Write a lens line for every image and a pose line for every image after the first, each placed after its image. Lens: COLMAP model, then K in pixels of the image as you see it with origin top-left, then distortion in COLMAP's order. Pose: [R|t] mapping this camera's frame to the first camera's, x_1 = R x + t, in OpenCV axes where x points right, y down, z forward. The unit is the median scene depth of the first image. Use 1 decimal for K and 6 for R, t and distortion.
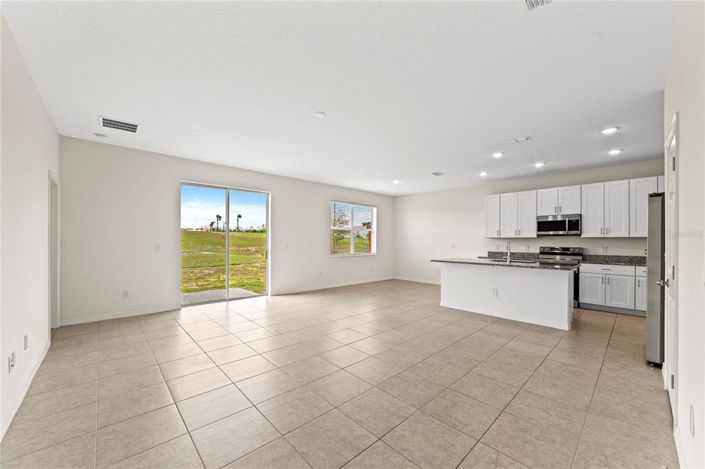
lens RADIAL K [[272.8, 0, 351.8], [0, 272.8, 238.6], [0, 0, 1]] dist [0.001731, 0.000149]
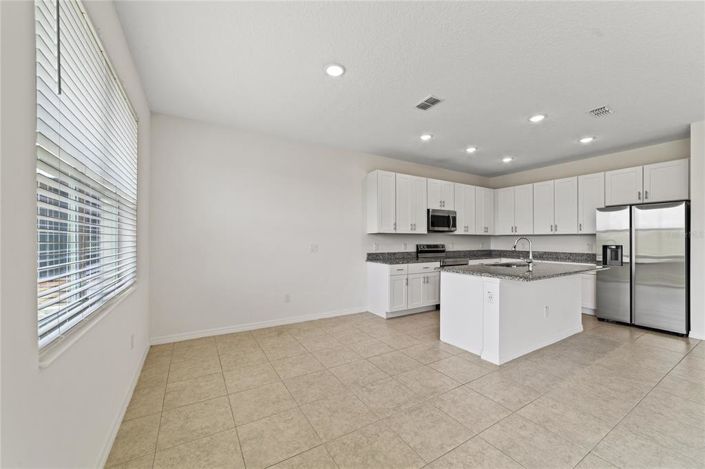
lens RADIAL K [[269.4, 0, 354.0], [0, 269.4, 237.4], [0, 0, 1]] dist [-0.023196, 0.000138]
pose [[0.219795, -0.001501, 0.975545, -0.205411], [-0.009373, 0.999949, 0.003650, 0.006628], [-0.975501, -0.009946, 0.219770, 1.112904]]
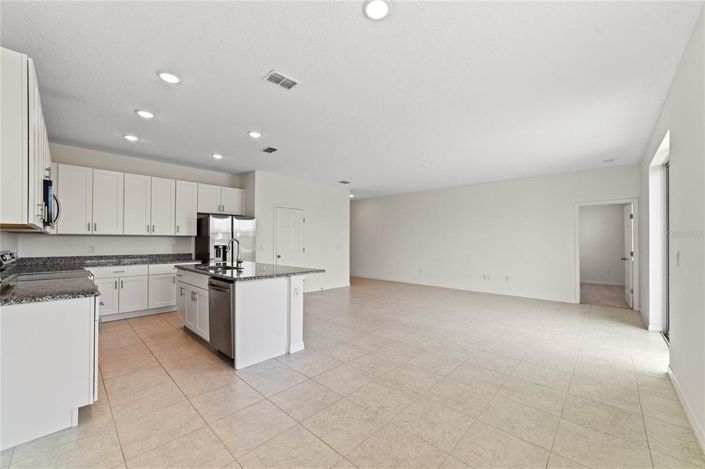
lens RADIAL K [[277.5, 0, 352.5], [0, 277.5, 234.5], [0, 0, 1]] dist [-0.024460, 0.000065]
pose [[-0.998595, -0.011008, -0.051827, 0.240881], [-0.009168, 0.999324, -0.035615, 0.015742], [0.052184, -0.035090, -0.998021, 1.545072]]
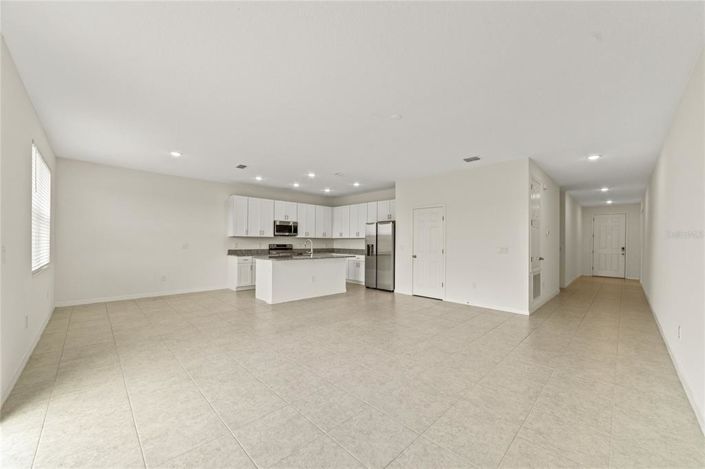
lens RADIAL K [[272.8, 0, 351.8], [0, 272.8, 238.6], [0, 0, 1]] dist [0.001731, 0.000149]
pose [[-0.002263, 0.001338, 0.999997, -0.659529], [-0.016179, 0.999868, -0.001374, -0.001476], [-0.999867, -0.016182, -0.002241, 0.678427]]
